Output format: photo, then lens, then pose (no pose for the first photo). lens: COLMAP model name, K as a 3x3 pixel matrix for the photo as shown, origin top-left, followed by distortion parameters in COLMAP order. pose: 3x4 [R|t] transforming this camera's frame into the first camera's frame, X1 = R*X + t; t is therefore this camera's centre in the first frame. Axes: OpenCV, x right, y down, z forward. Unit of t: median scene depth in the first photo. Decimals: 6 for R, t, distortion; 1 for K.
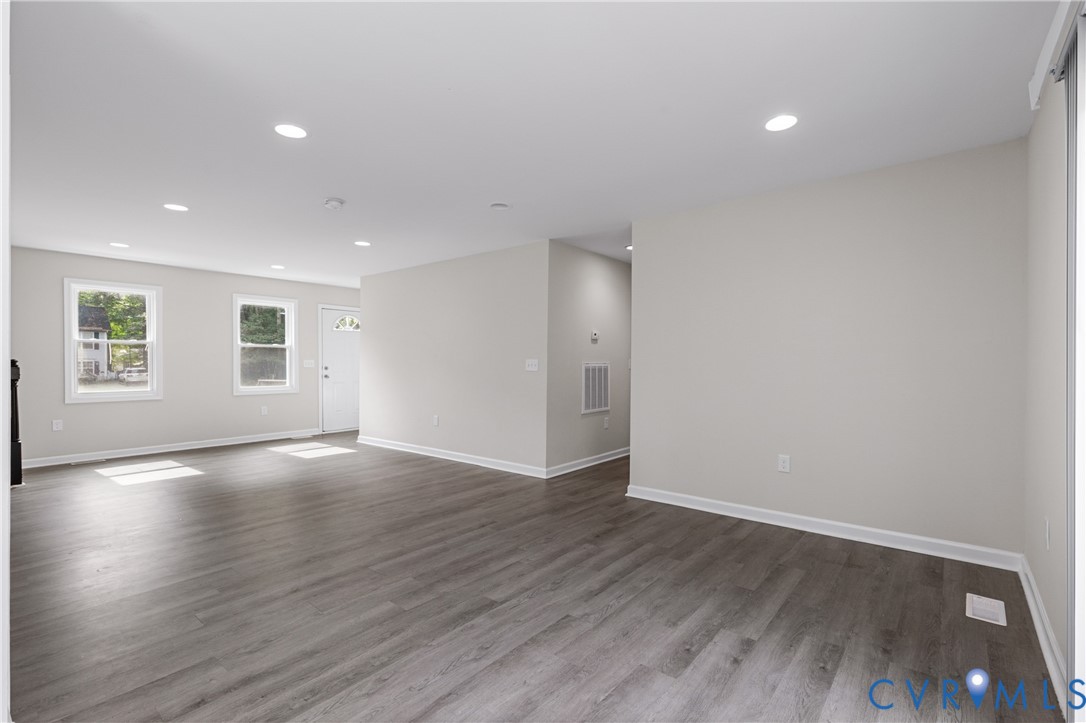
lens RADIAL K [[488.3, 0, 546.5], [0, 488.3, 363.7], [0, 0, 1]] dist [0.000260, 0.000448]
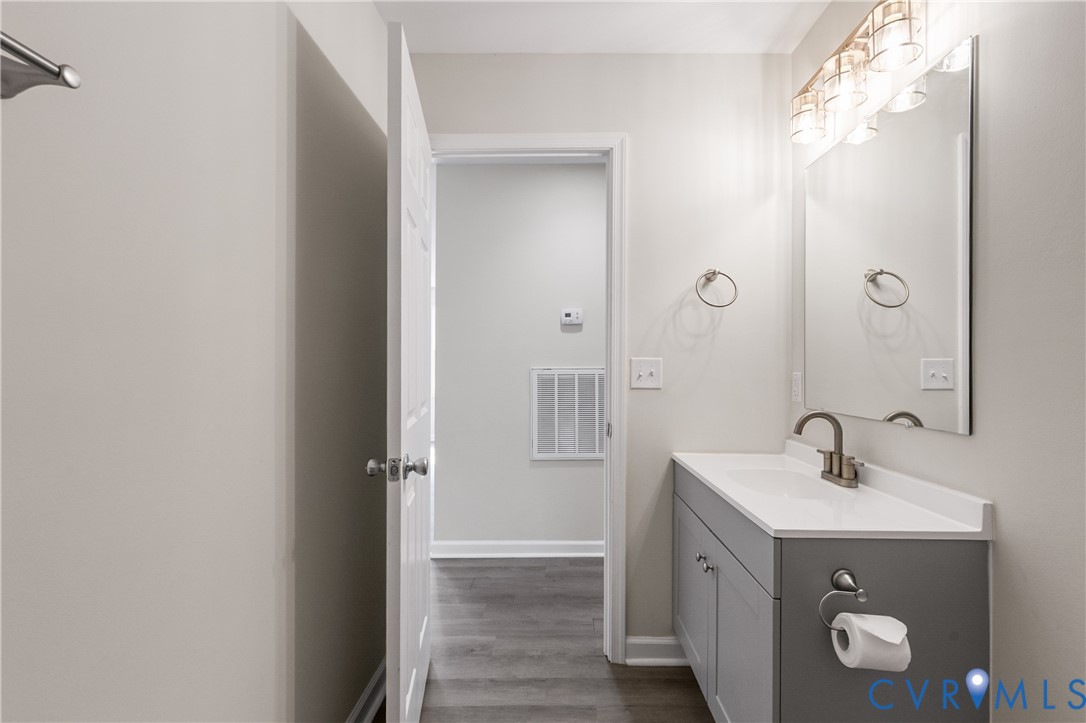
lens RADIAL K [[491.8, 0, 547.6], [0, 491.8, 366.9], [0, 0, 1]] dist [0.003081, -0.000047]
pose [[0.625862, -0.000419, -0.779934, 0.484147], [-0.003031, 0.999991, -0.002970, -0.000715], [0.779928, 0.004223, 0.625855, 0.612323]]
